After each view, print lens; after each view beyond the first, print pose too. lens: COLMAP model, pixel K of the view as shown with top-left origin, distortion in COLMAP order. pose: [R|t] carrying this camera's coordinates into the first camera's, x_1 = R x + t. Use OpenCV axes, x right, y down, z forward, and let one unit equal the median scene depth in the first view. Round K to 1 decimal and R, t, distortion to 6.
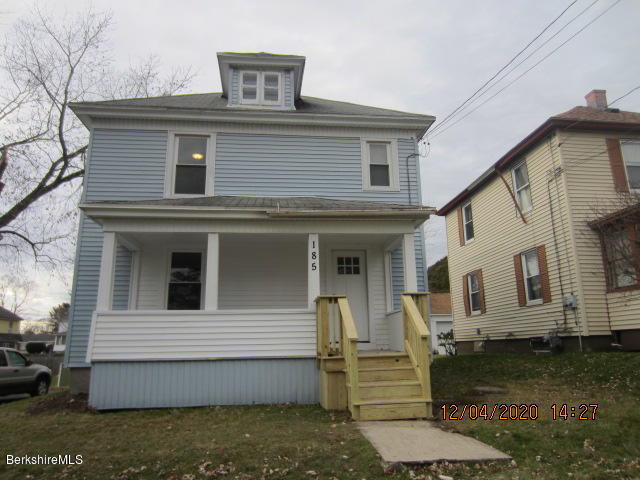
lens RADIAL K [[459.2, 0, 320.0], [0, 459.2, 240.0], [0, 0, 1]] dist [-0.028735, 0.007438]
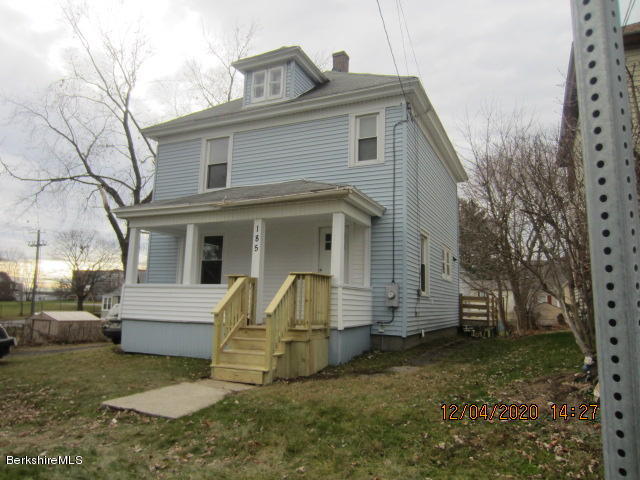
lens RADIAL K [[459.2, 0, 320.0], [0, 459.2, 240.0], [0, 0, 1]] dist [-0.028735, 0.007438]
pose [[0.850498, -0.034646, -0.524836, 0.574692], [0.081799, 0.994400, 0.066912, -0.020542], [0.519579, -0.099839, 0.848569, 0.083951]]
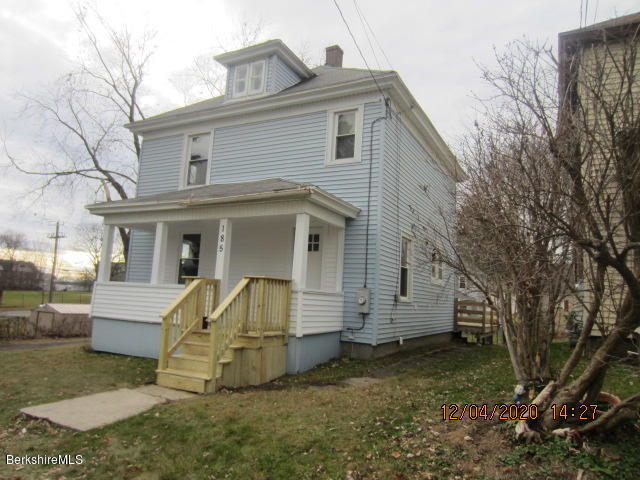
lens RADIAL K [[458.0, 0, 323.5], [0, 458.0, 240.6], [0, 0, 1]] dist [-0.023142, 0.006019]
pose [[0.826714, -0.012874, -0.562475, 0.643611], [0.064711, 0.995279, 0.072330, -0.019724], [0.558889, -0.096195, 0.823644, 0.178601]]
